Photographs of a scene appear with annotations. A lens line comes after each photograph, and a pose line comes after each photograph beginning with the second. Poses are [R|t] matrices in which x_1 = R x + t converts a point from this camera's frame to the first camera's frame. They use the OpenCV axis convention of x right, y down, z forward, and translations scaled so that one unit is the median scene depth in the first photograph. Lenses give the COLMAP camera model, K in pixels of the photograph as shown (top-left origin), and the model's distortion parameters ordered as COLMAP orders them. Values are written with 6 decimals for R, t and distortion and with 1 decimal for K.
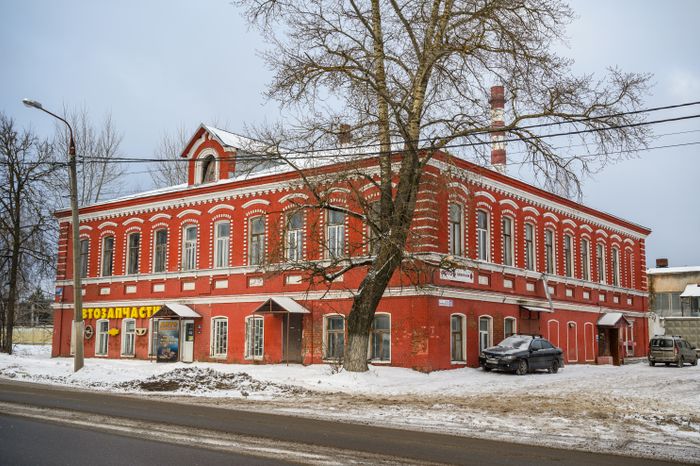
lens RADIAL K [[760.4, 0, 350.3], [0, 760.4, 230.6], [0, 0, 1]] dist [-0.015646, 0.000000]
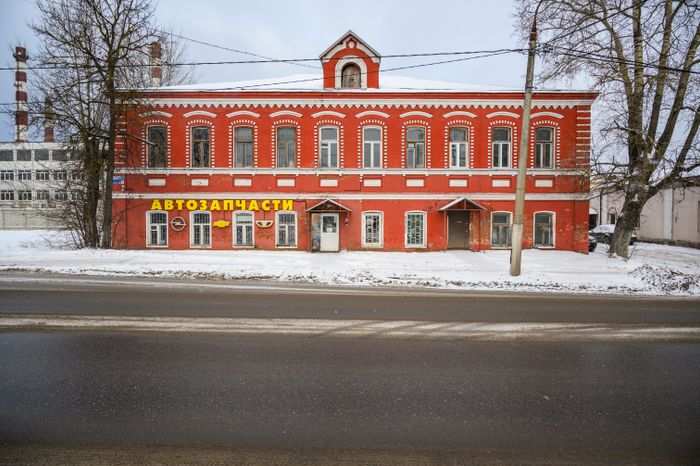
lens RADIAL K [[468.5, 0, 350.0], [0, 468.5, 239.5], [0, 0, 1]] dist [0.003590, 0.000338]
pose [[0.797503, -0.010970, 0.603216, -0.577678], [-0.085473, 0.987696, 0.130965, 0.060858], [-0.597230, -0.156003, 0.786752, 0.425302]]
